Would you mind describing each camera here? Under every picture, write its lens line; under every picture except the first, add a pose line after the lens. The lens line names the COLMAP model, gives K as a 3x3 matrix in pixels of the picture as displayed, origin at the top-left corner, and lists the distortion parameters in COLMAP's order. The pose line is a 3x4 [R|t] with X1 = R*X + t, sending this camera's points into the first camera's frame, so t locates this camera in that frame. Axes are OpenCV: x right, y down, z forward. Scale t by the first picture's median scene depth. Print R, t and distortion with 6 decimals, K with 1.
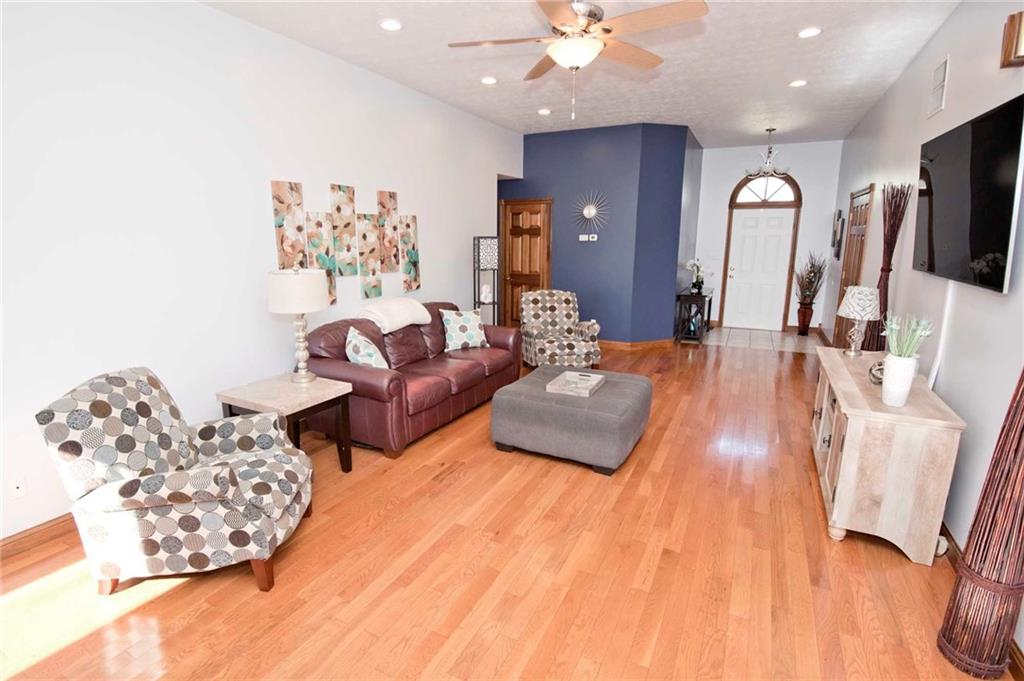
lens RADIAL K [[477.7, 0, 510.0], [0, 477.7, 331.0], [0, 0, 1]] dist [0.000520, -0.000116]
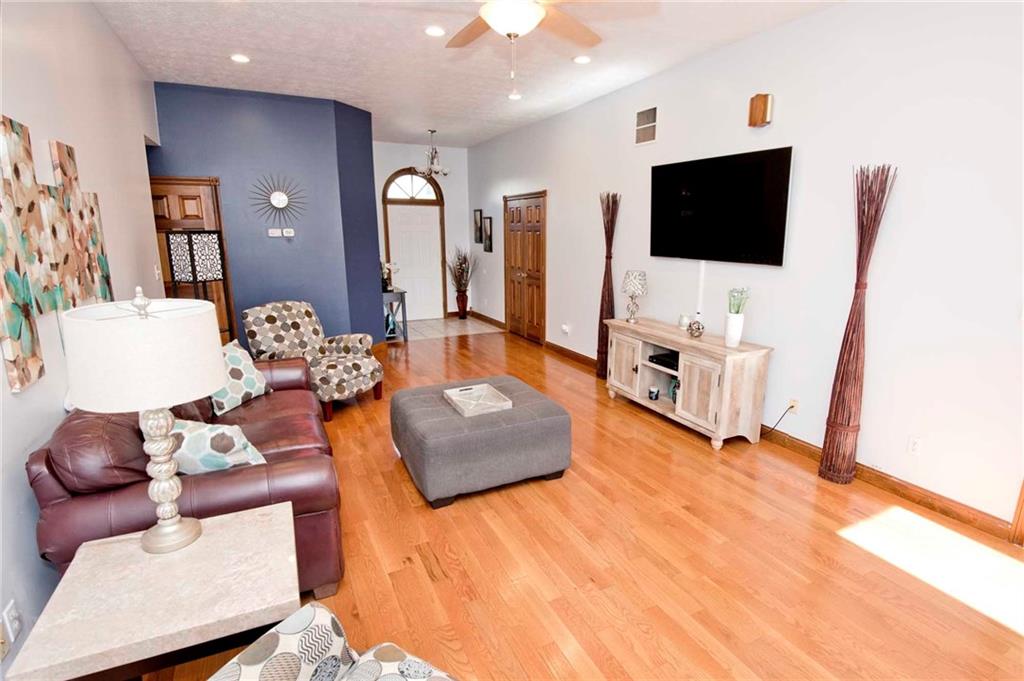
lens RADIAL K [[492.7, 0, 512.0], [0, 492.7, 340.5], [0, 0, 1]] dist [-0.001939, -0.017597]
pose [[0.597329, -0.169283, 0.783927, -0.364519], [0.152229, 0.983631, 0.096414, -0.052311], [-0.787416, 0.061745, 0.613321, 0.274498]]
